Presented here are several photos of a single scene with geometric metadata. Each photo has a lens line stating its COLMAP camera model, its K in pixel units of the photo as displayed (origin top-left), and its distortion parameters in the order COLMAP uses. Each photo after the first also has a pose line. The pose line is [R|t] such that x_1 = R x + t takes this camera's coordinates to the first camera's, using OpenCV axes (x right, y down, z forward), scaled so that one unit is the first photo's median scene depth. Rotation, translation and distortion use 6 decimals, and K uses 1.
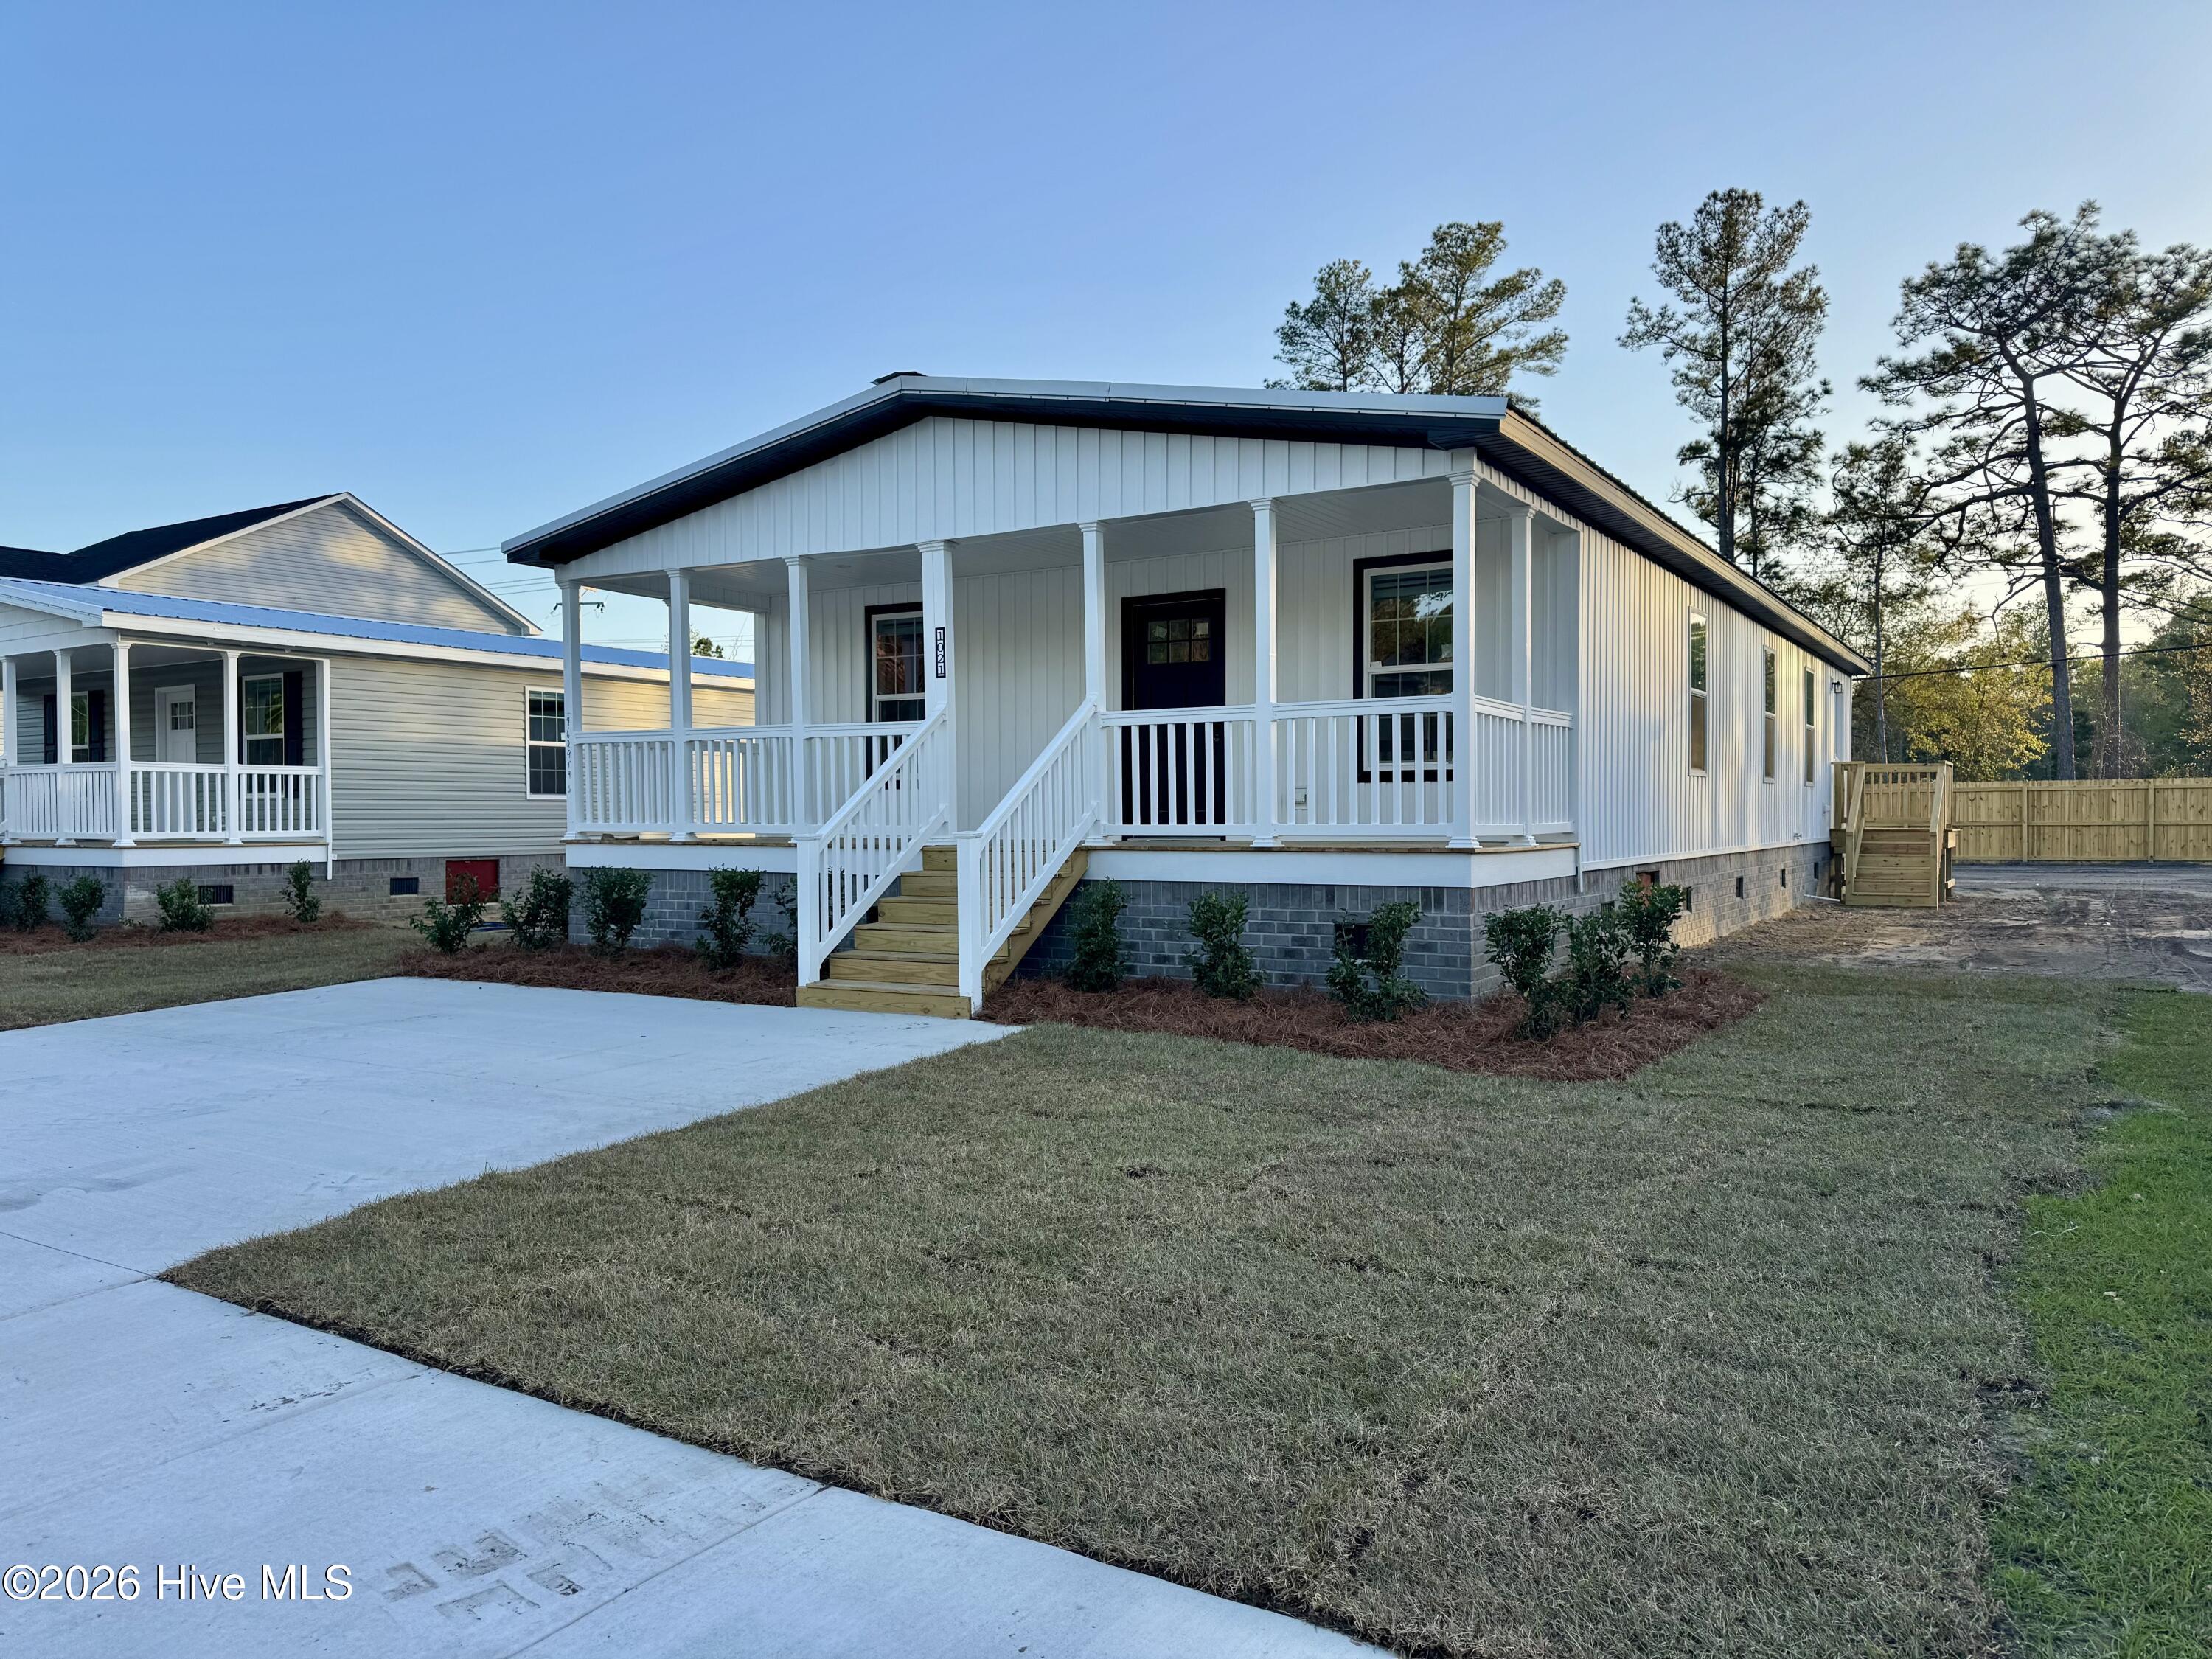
lens RADIAL K [[1559.9, 0, 1113.3], [0, 1559.9, 829.5], [0, 0, 1]] dist [0.021305, -0.024153]
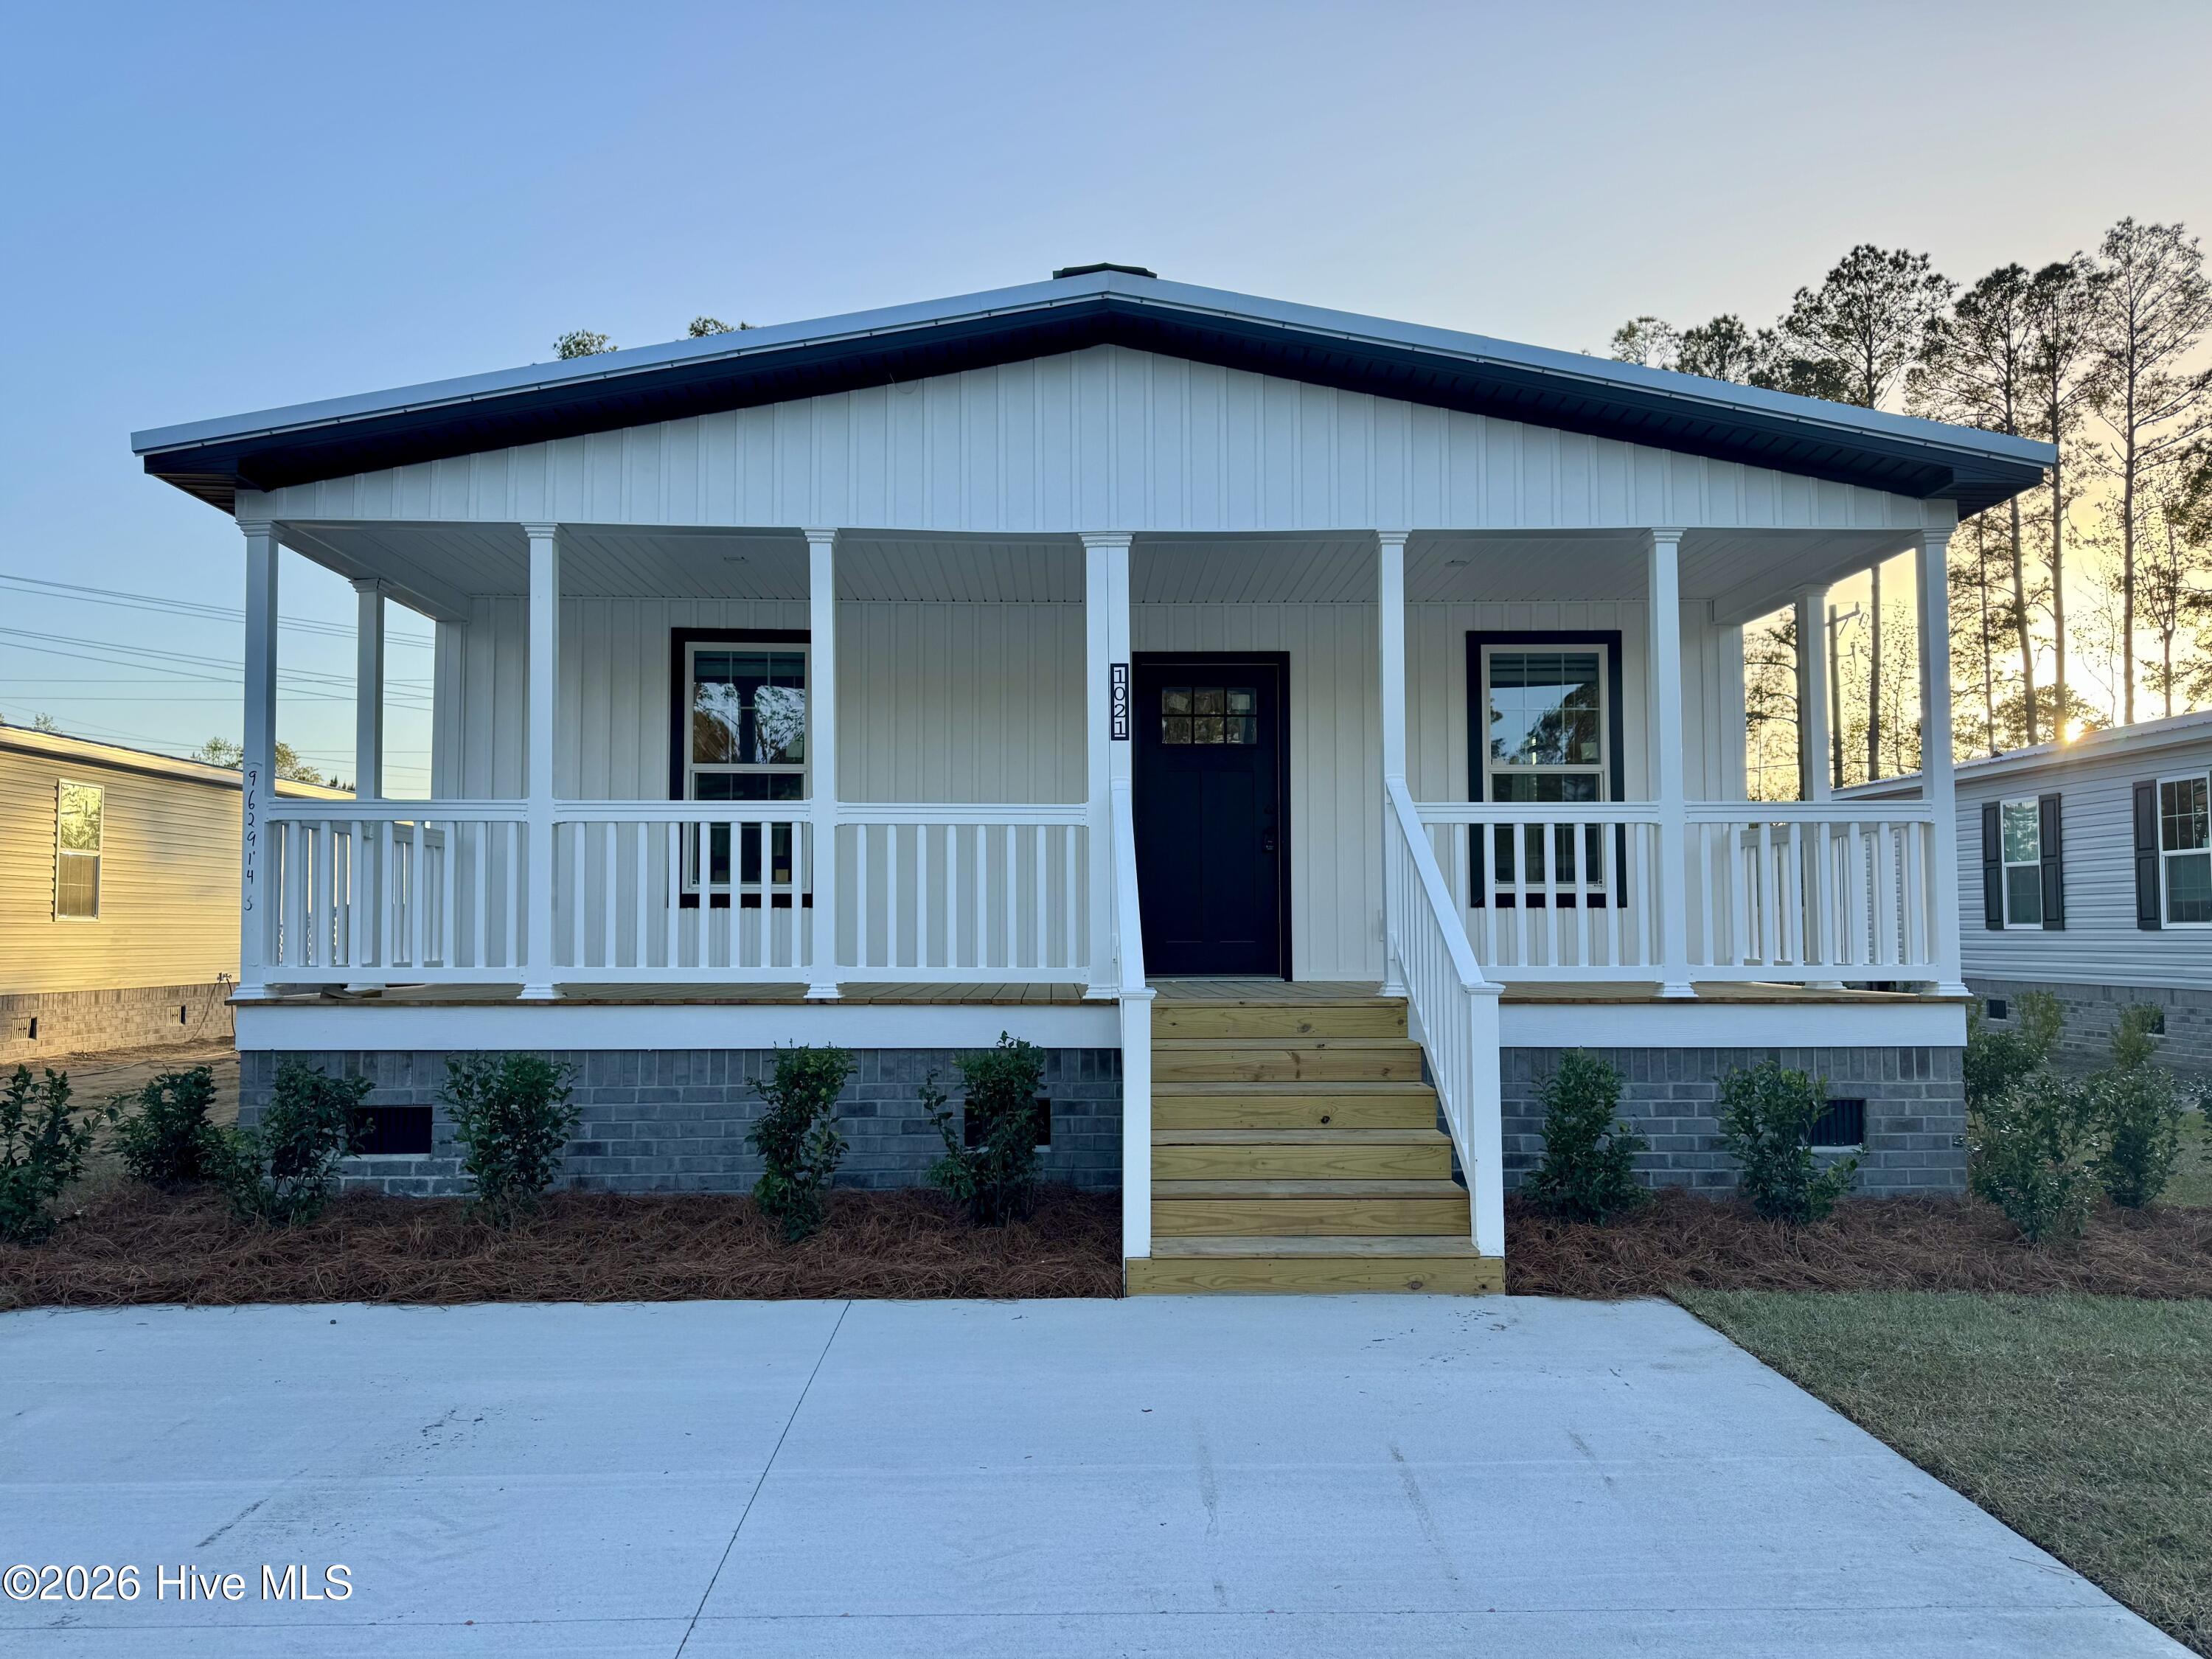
lens RADIAL K [[1559.9, 0, 1087.8], [0, 1559.9, 823.4], [0, 0, 1]] dist [0.021305, -0.024153]
pose [[0.838560, 0.042043, 0.543184, -0.446933], [0.003073, 0.996637, -0.081884, -0.008895], [-0.544800, 0.070334, 0.835611, 0.442386]]
